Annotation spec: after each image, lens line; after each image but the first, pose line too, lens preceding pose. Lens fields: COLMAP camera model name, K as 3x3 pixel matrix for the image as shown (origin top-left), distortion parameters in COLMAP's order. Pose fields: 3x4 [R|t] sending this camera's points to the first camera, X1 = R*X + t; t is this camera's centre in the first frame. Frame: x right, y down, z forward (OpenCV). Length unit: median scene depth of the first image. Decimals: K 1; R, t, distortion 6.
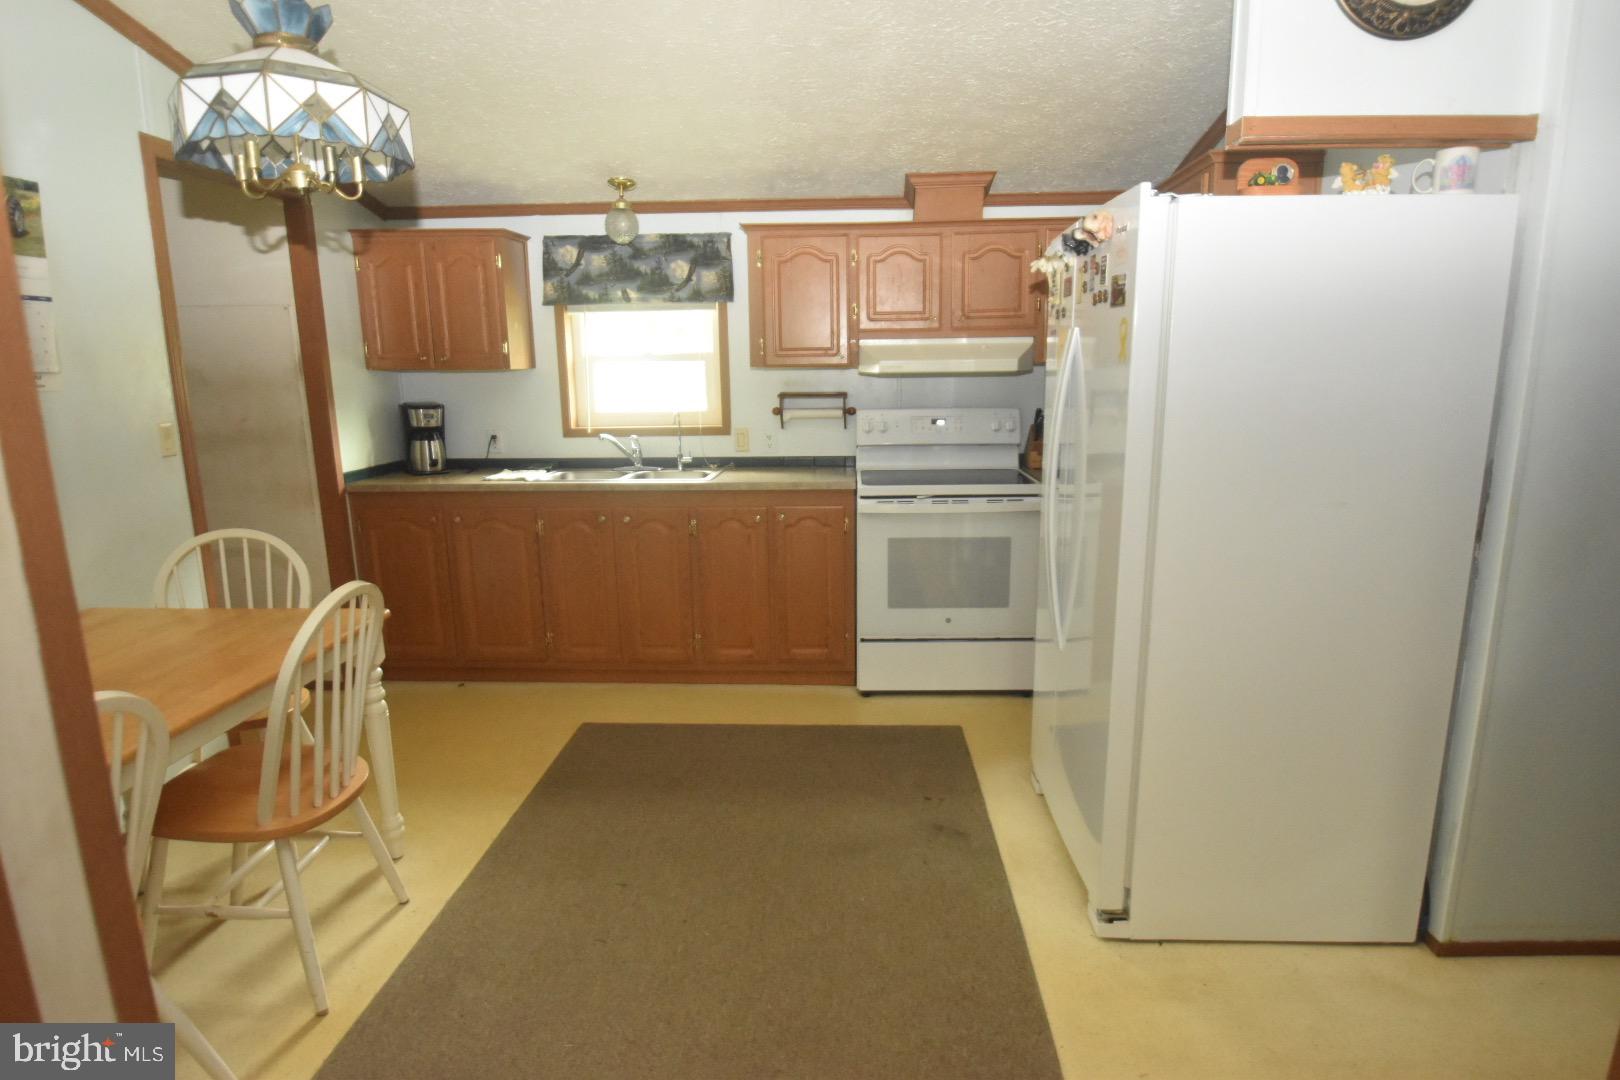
lens RADIAL K [[912.9, 0, 813.9], [0, 912.9, 570.6], [0, 0, 1]] dist [-0.012012, -0.014022]
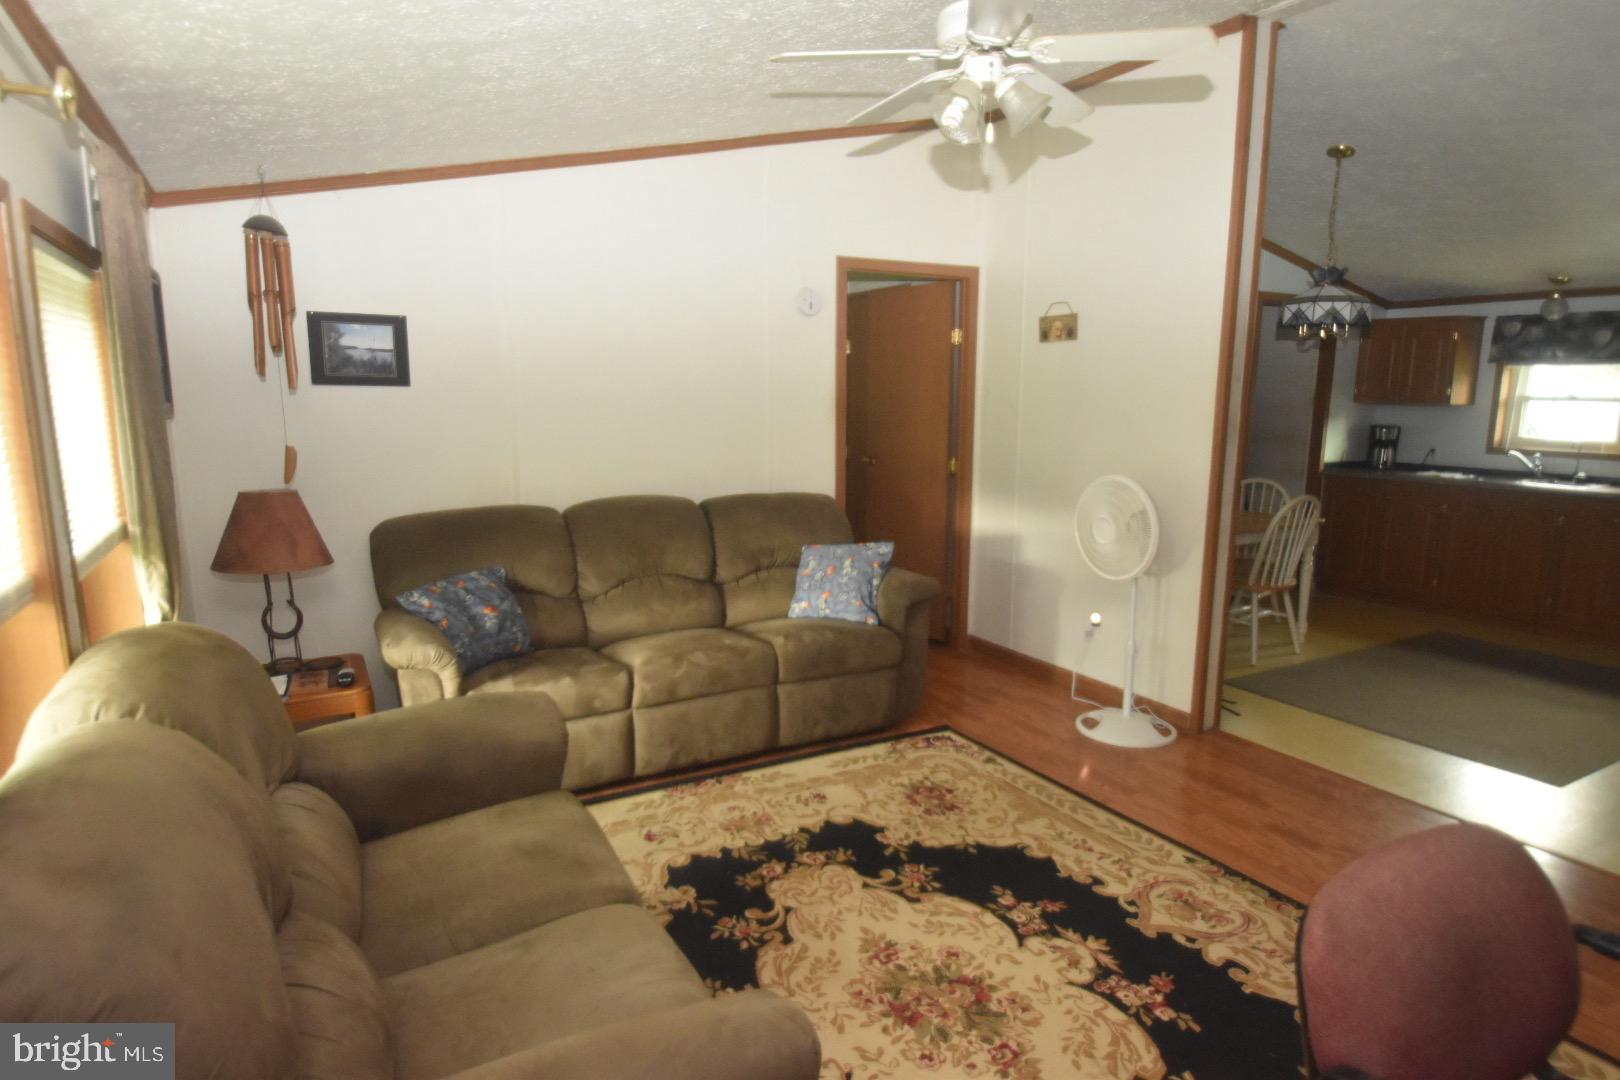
lens RADIAL K [[912.9, 0, 797.6], [0, 912.9, 569.9], [0, 0, 1]] dist [-0.012012, -0.014022]
pose [[0.516838, 0.172109, -0.838604, 0.420477], [-0.193093, 0.977776, 0.081667, 0.136371], [0.834022, 0.119720, 0.538585, -0.695500]]
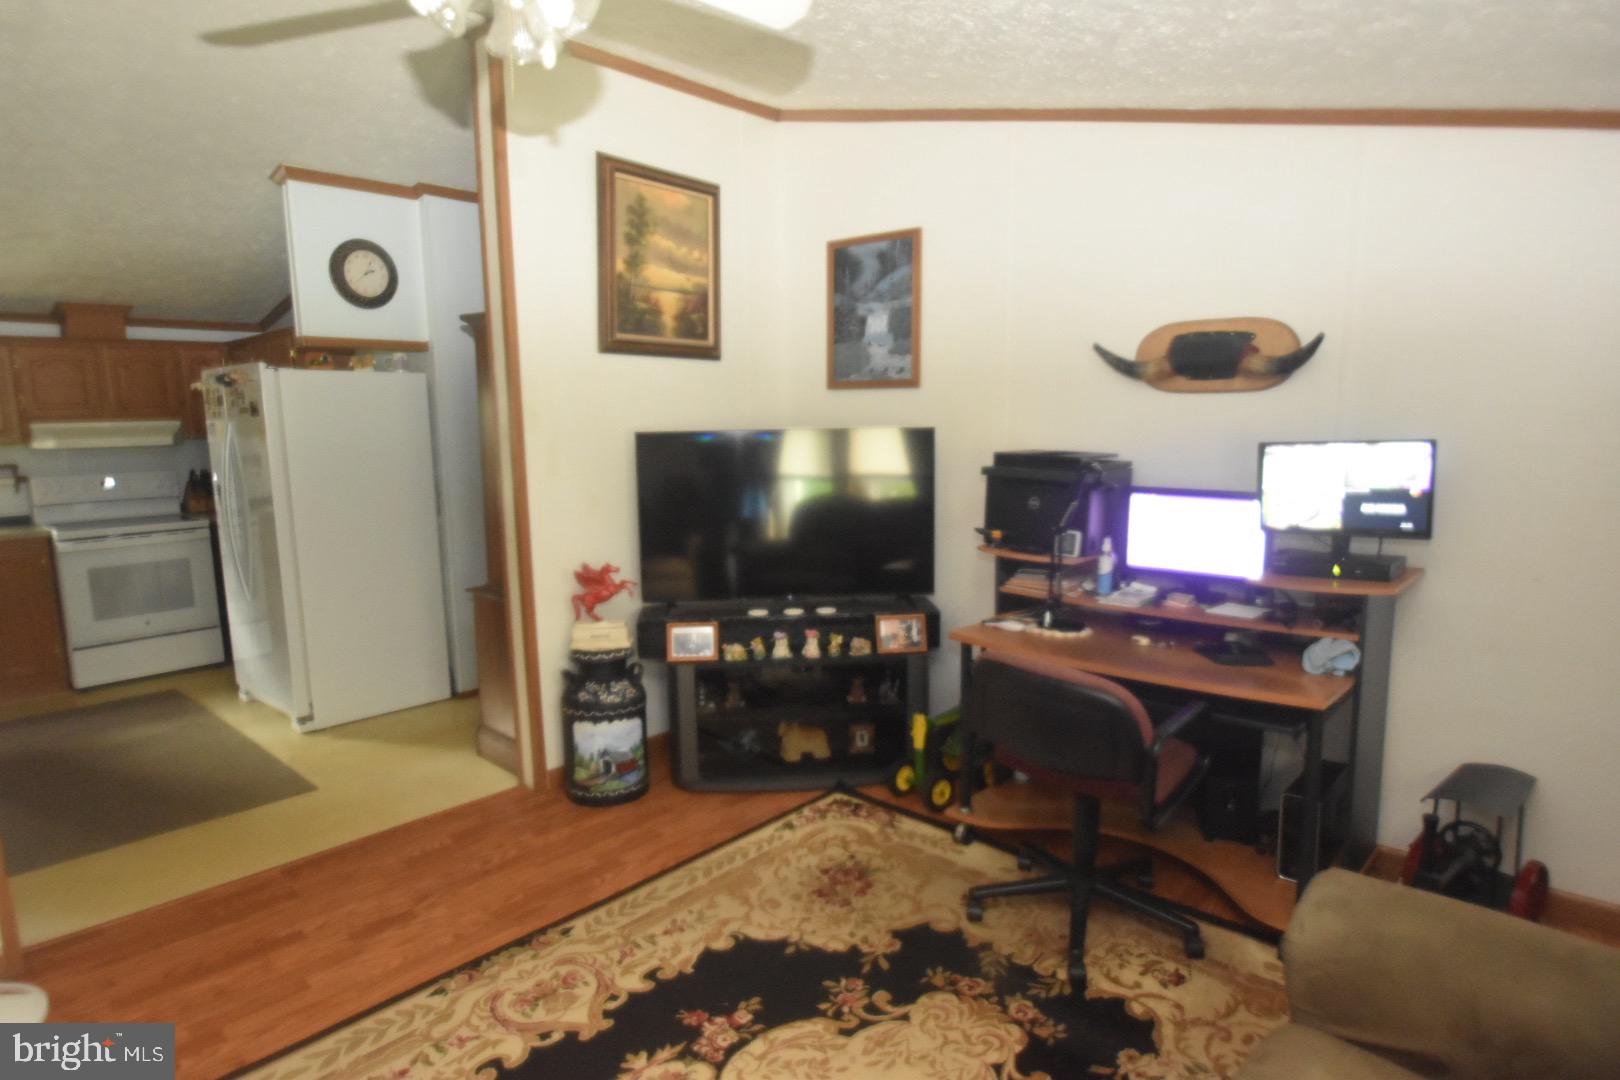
lens RADIAL K [[912.9, 0, 817.9], [0, 912.9, 555.6], [0, 0, 1]] dist [-0.012012, -0.014022]
pose [[0.629416, -0.115325, 0.768463, -0.242011], [0.174029, 0.984727, 0.005240, 0.117918], [-0.757331, 0.130437, 0.639872, -0.628202]]
